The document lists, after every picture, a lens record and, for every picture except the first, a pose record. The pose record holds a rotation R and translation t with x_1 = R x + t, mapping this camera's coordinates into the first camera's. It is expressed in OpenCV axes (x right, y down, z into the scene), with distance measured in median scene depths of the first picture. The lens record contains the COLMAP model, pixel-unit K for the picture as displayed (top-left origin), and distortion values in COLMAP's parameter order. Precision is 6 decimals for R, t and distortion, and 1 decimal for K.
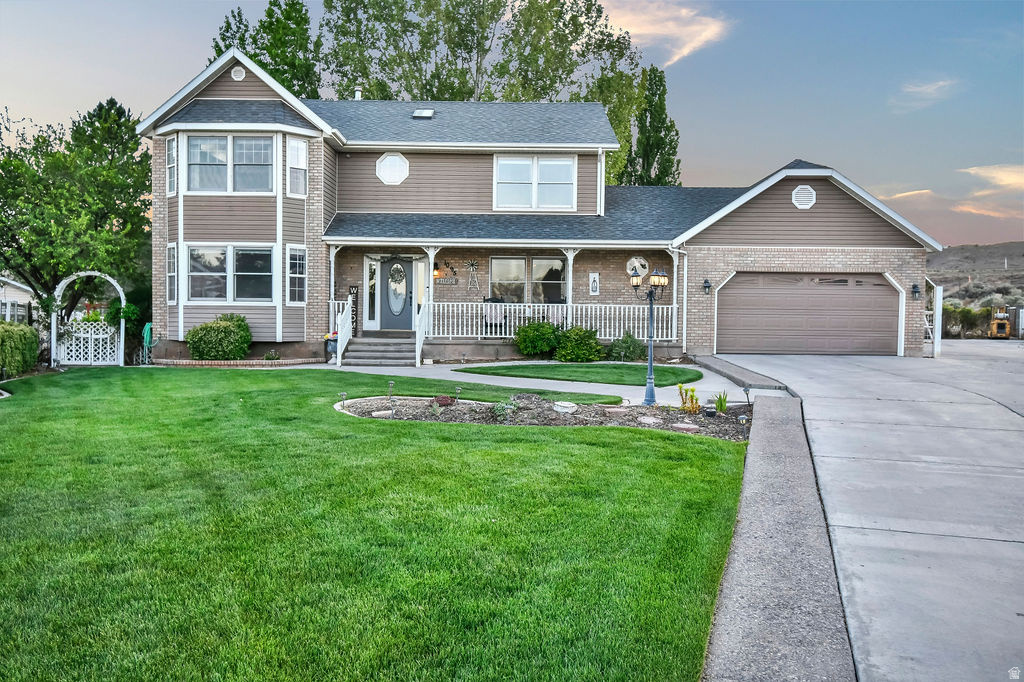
lens RADIAL K [[830.6, 0, 512.0], [0, 830.6, 341.0], [0, 0, 1]] dist [0.001989, 0.002308]
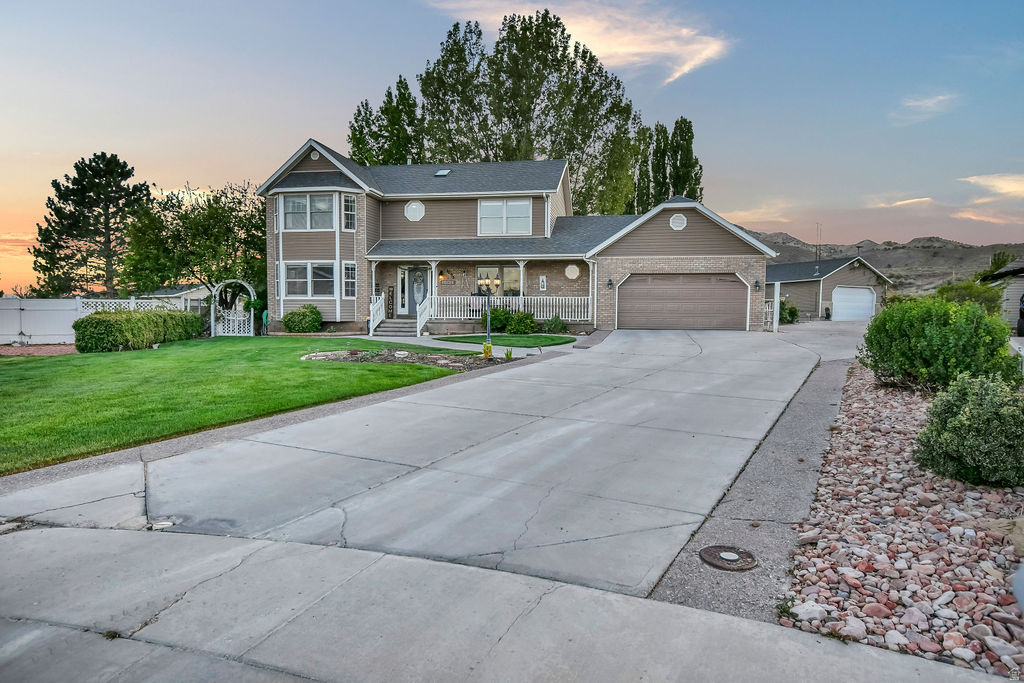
lens RADIAL K [[615.2, 0, 512.0], [0, 615.2, 341.5], [0, 0, 1]] dist [0.002055, -0.001615]
pose [[0.986270, 0.003155, -0.165111, 0.245084], [0.001286, 0.999640, 0.026783, 0.008051], [0.165136, -0.026628, 0.985911, -0.125026]]
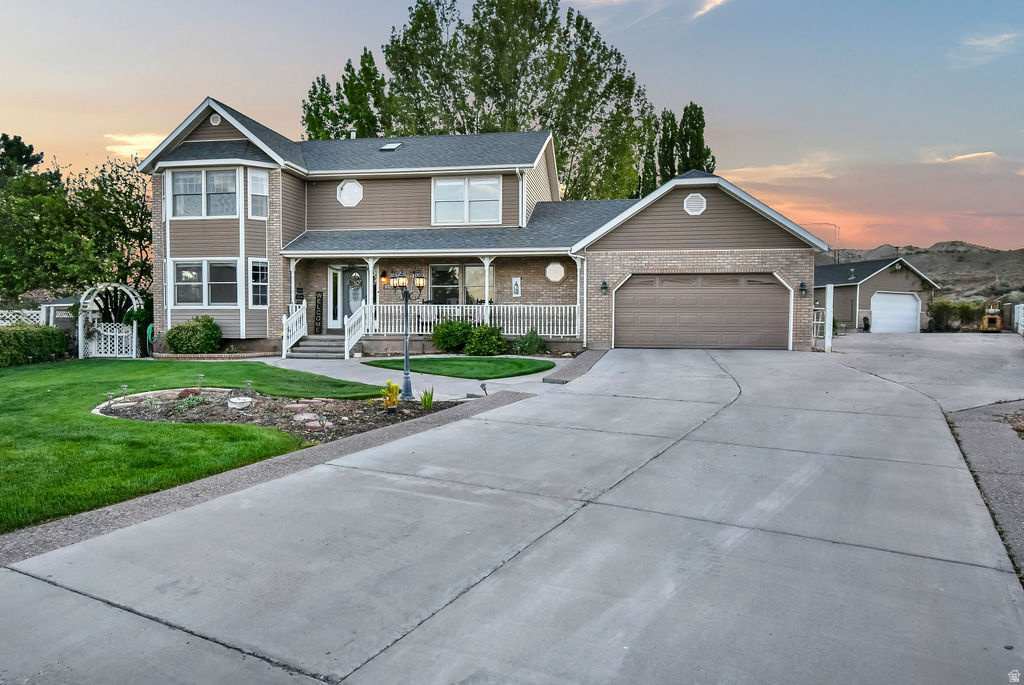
lens RADIAL K [[655.7, 0, 512.0], [0, 655.7, 342.5], [0, 0, 1]] dist [0.000099, 0.000280]
pose [[0.986775, -0.001573, -0.162088, 0.256454], [0.003391, 0.999934, 0.010939, -0.002242], [0.162060, -0.011344, 0.986716, 0.112472]]
